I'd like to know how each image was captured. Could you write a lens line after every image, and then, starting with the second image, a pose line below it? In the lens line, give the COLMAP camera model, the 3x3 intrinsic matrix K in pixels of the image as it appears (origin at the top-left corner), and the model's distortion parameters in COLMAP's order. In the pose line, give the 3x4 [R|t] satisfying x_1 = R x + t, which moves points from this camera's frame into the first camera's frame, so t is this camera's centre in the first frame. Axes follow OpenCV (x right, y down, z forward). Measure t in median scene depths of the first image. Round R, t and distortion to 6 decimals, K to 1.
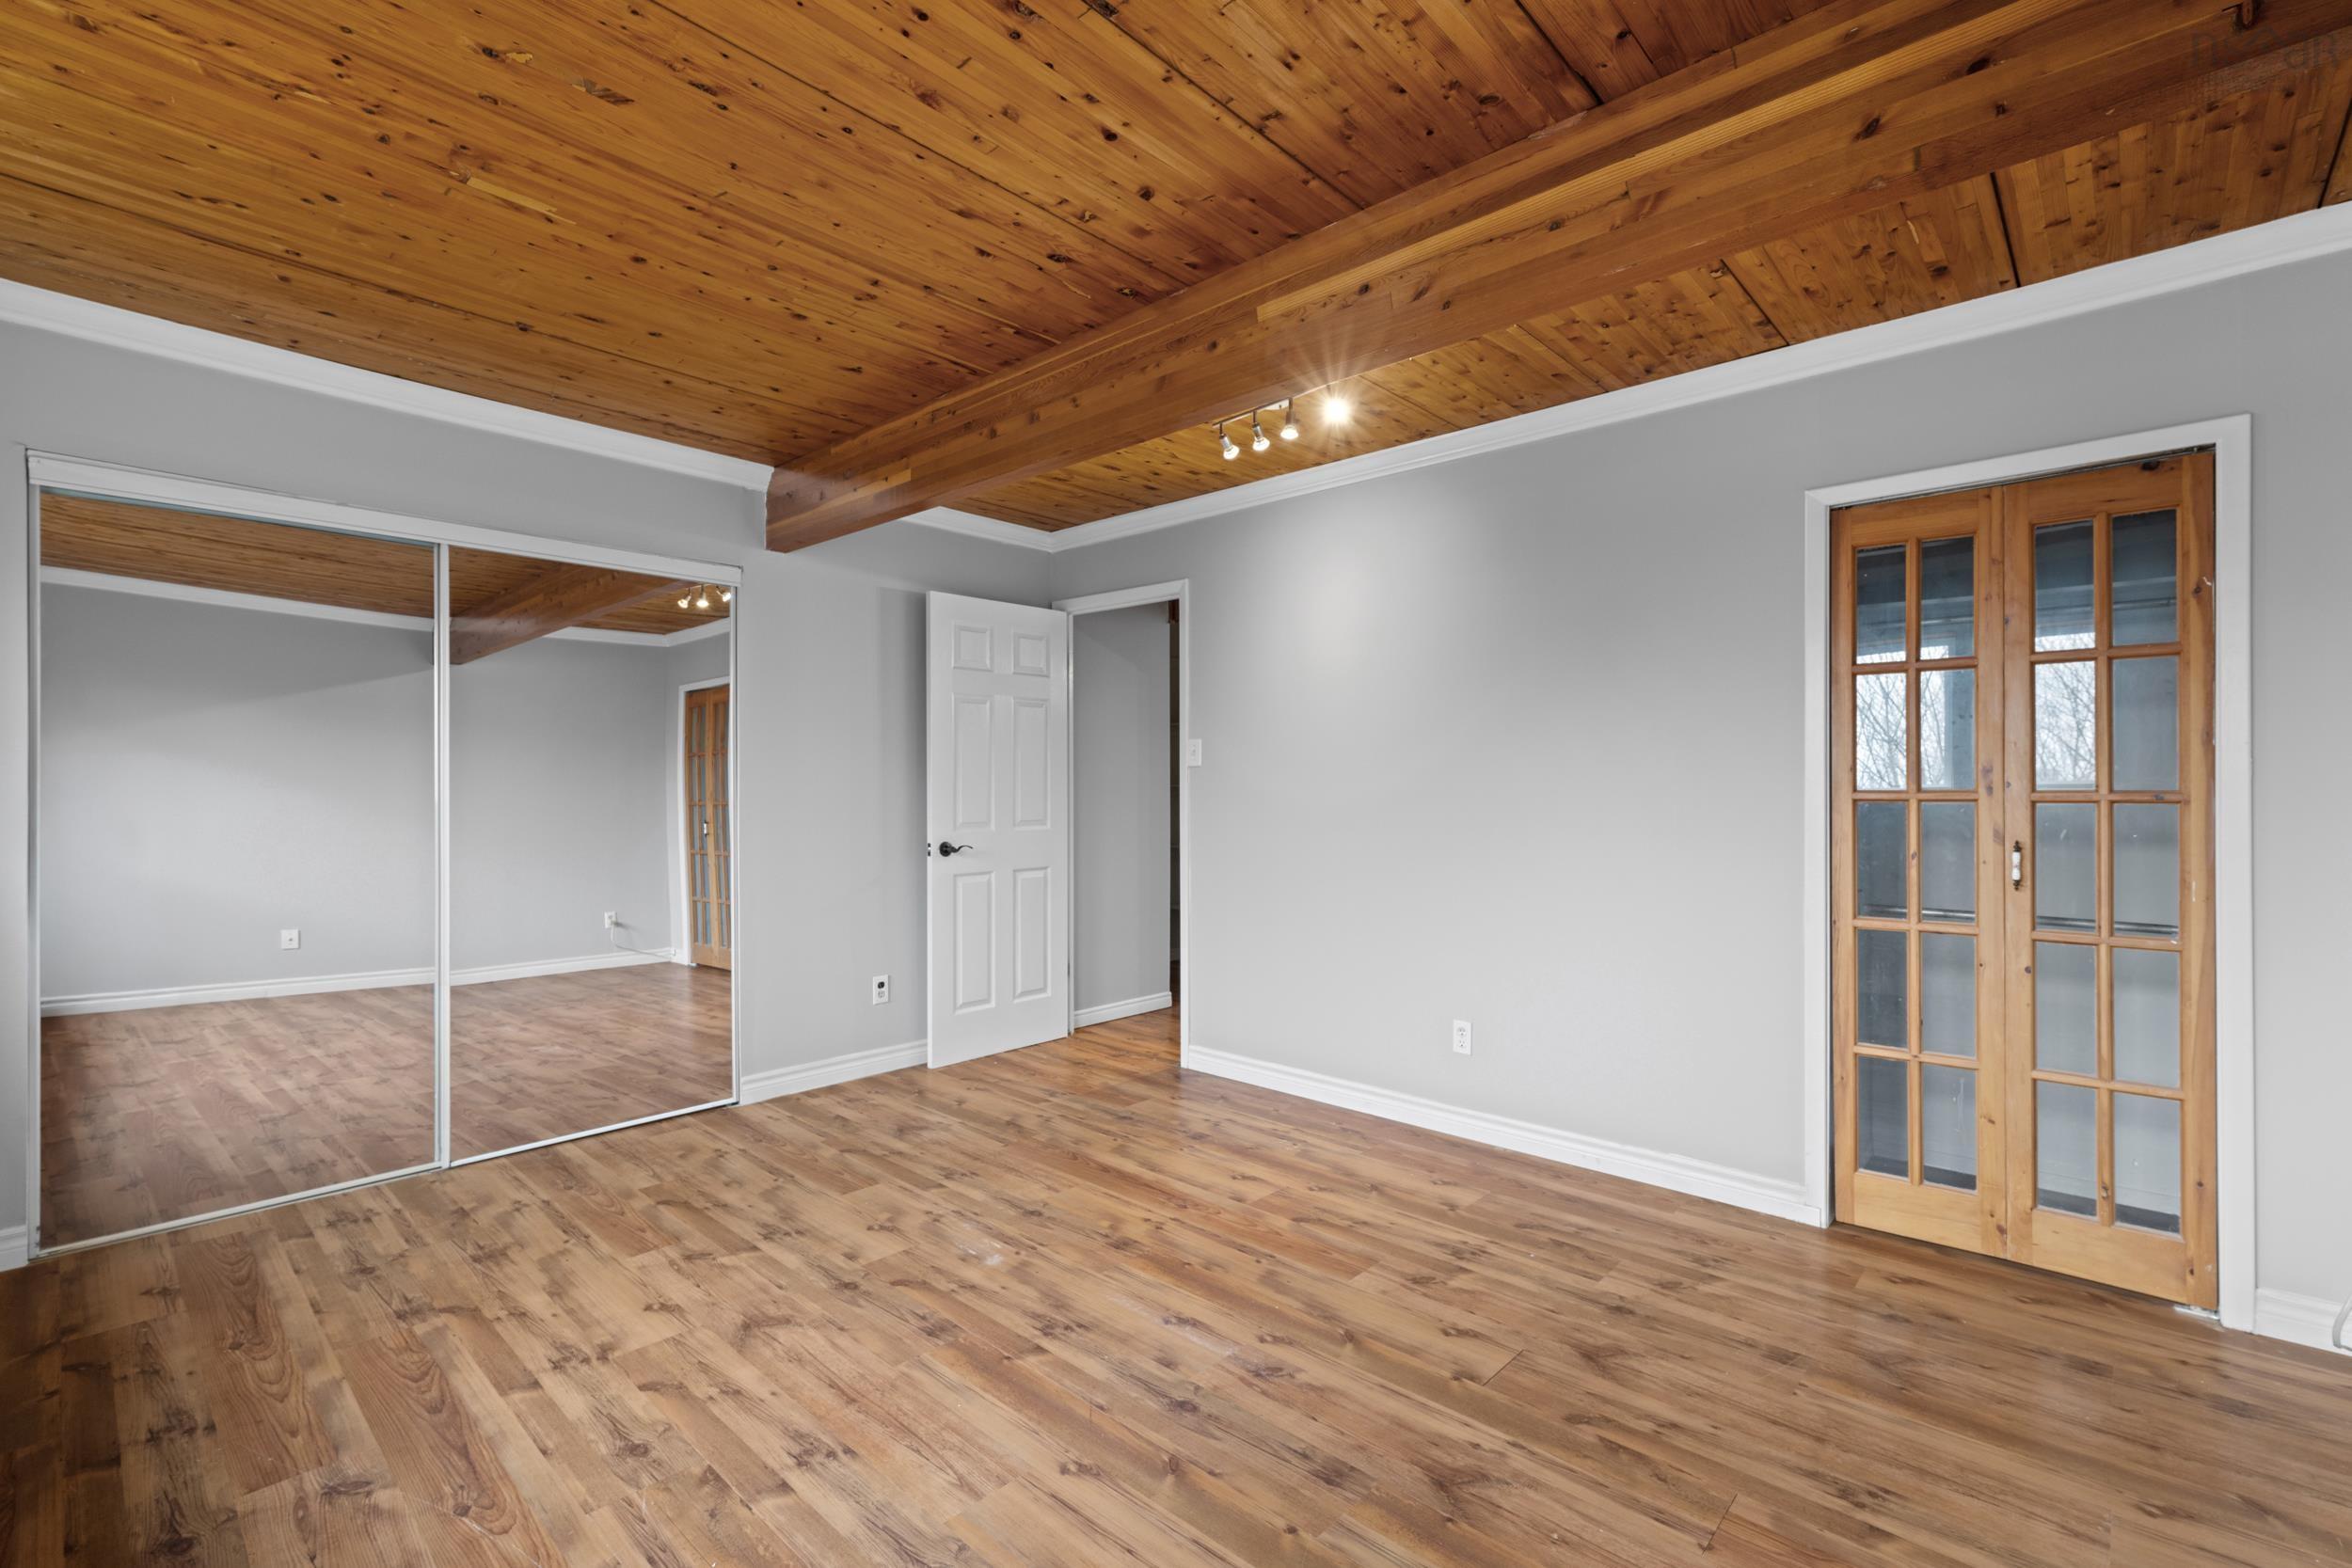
lens RADIAL K [[1037.3, 0, 1183.6], [0, 1037.3, 772.3], [0, 0, 1]] dist [0.001309, 0.000467]
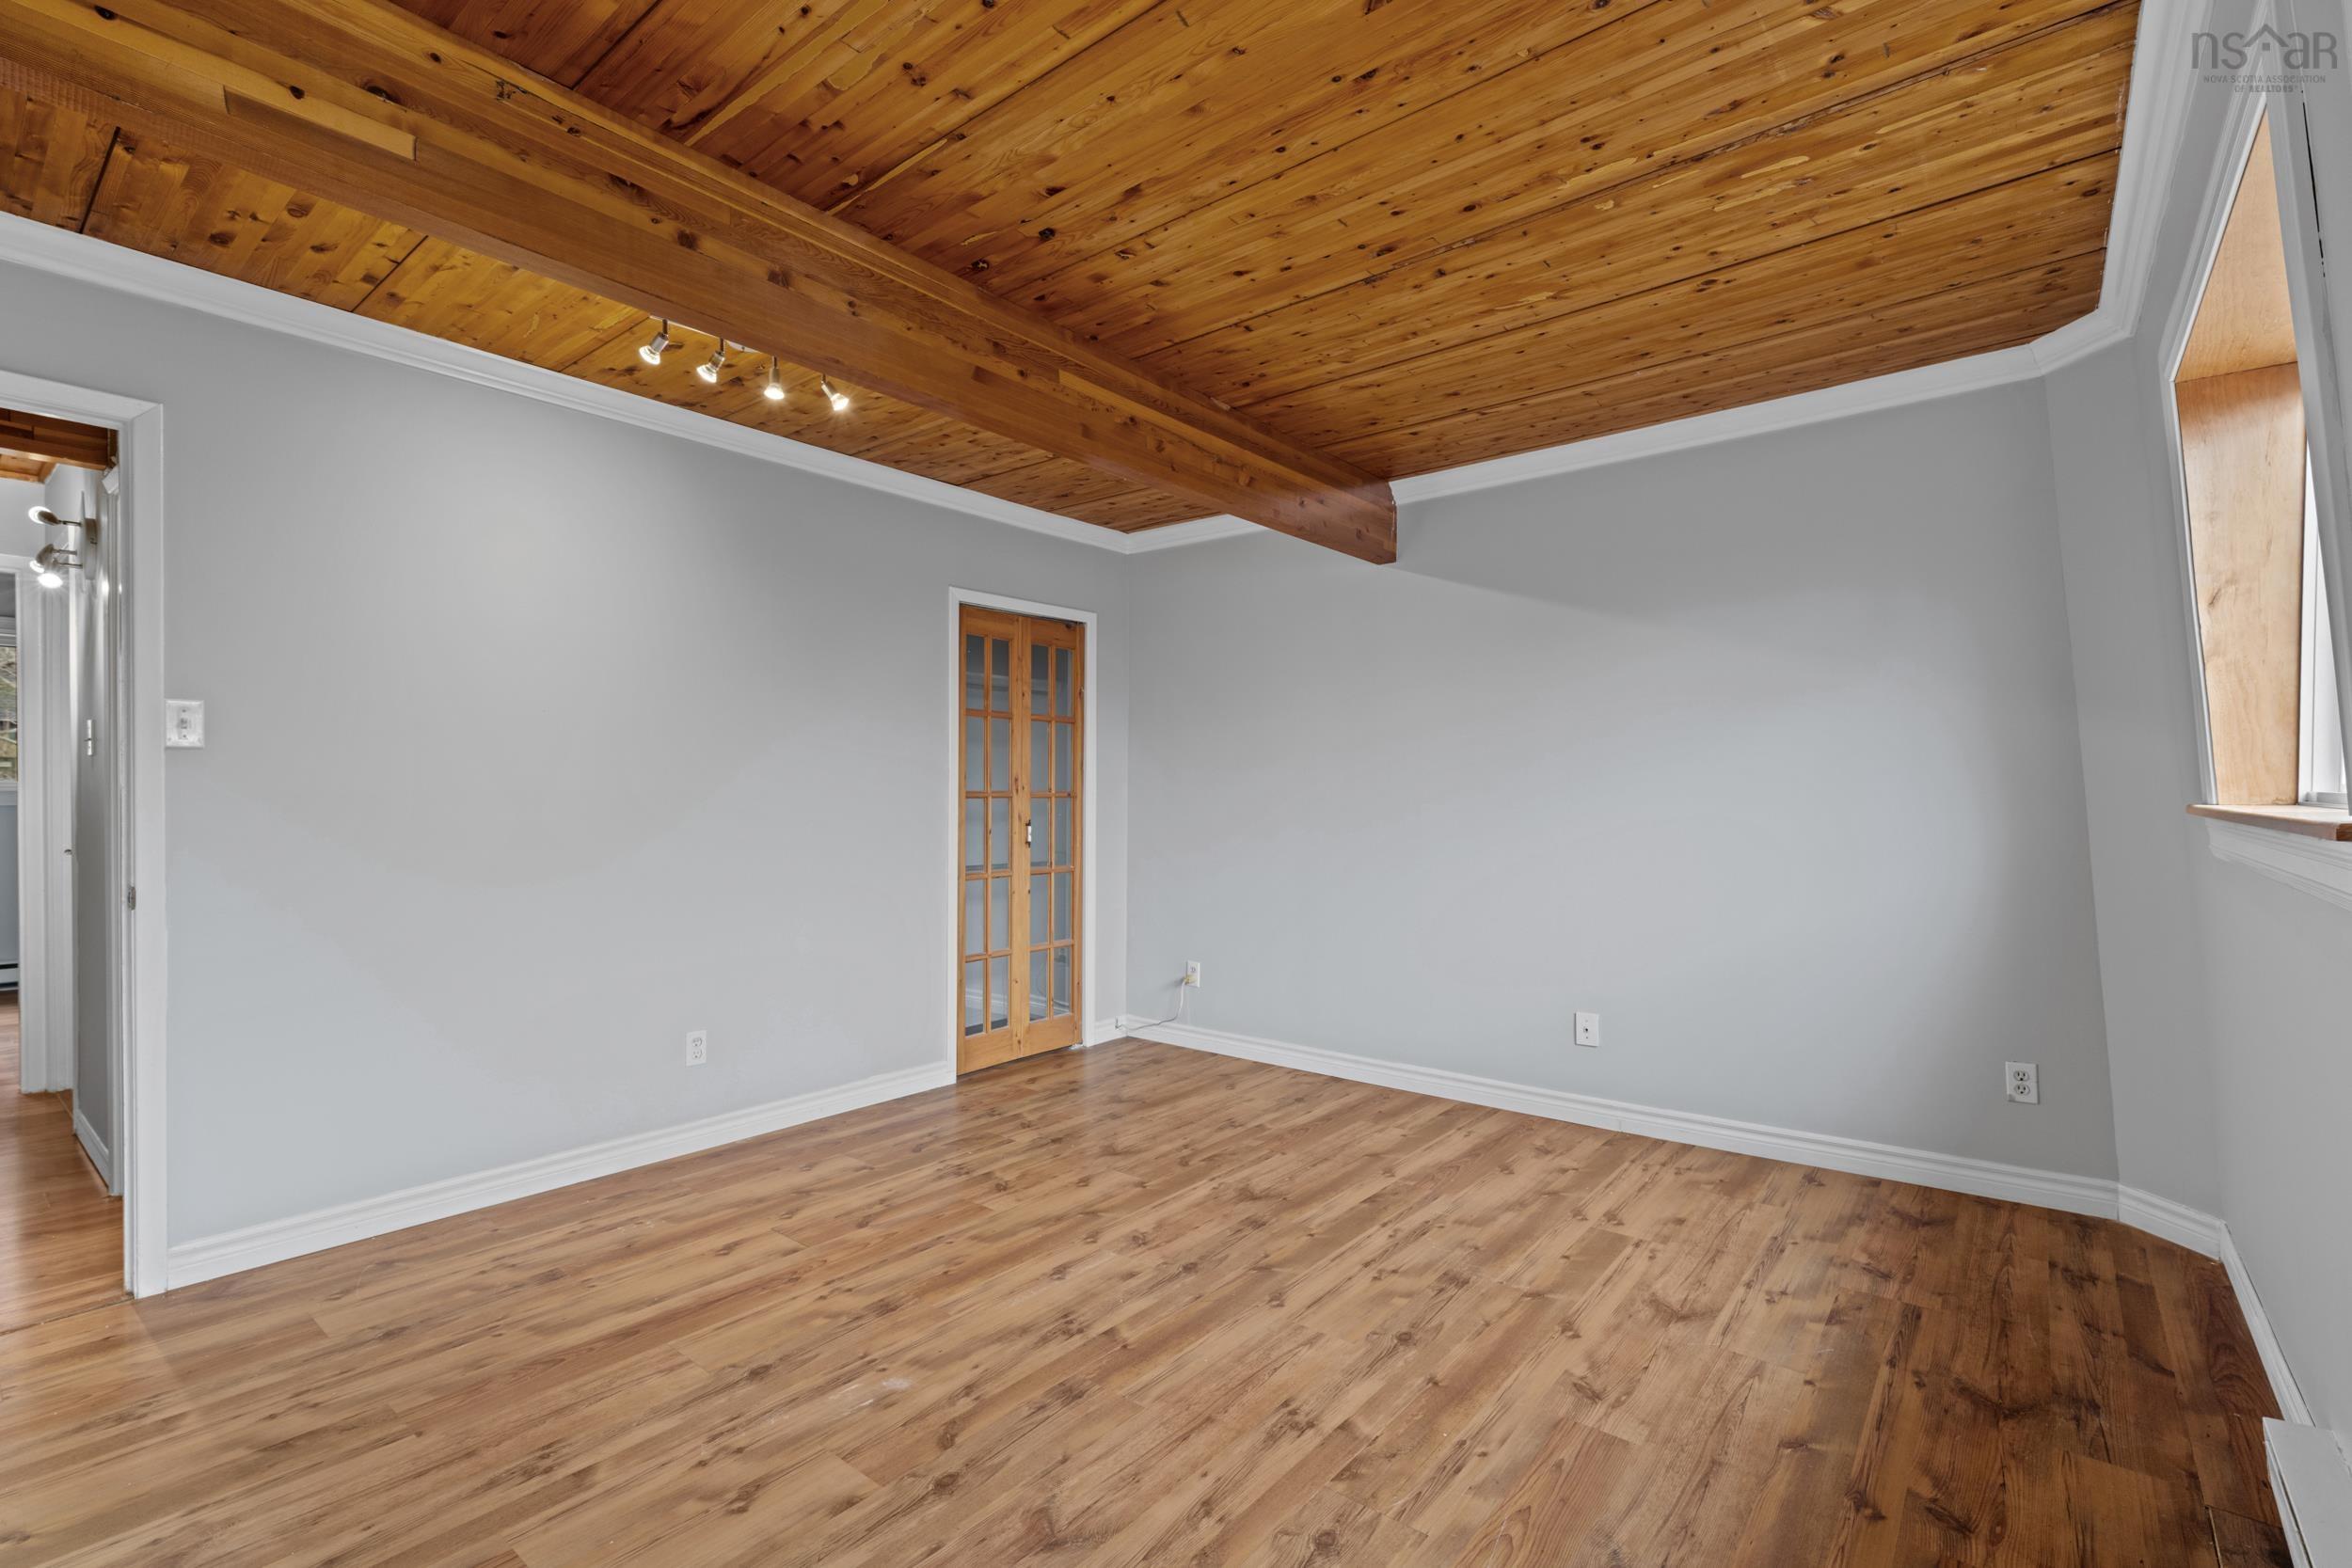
lens RADIAL K [[1049.2, 0, 1178.6], [0, 1049.2, 797.1], [0, 0, 1]] dist [-0.000031, 0.000165]
pose [[-0.057992, -0.005382, 0.998303, -0.991647], [-0.018280, 0.999824, 0.004328, 0.014600], [-0.998150, -0.017998, -0.058080, 0.839325]]
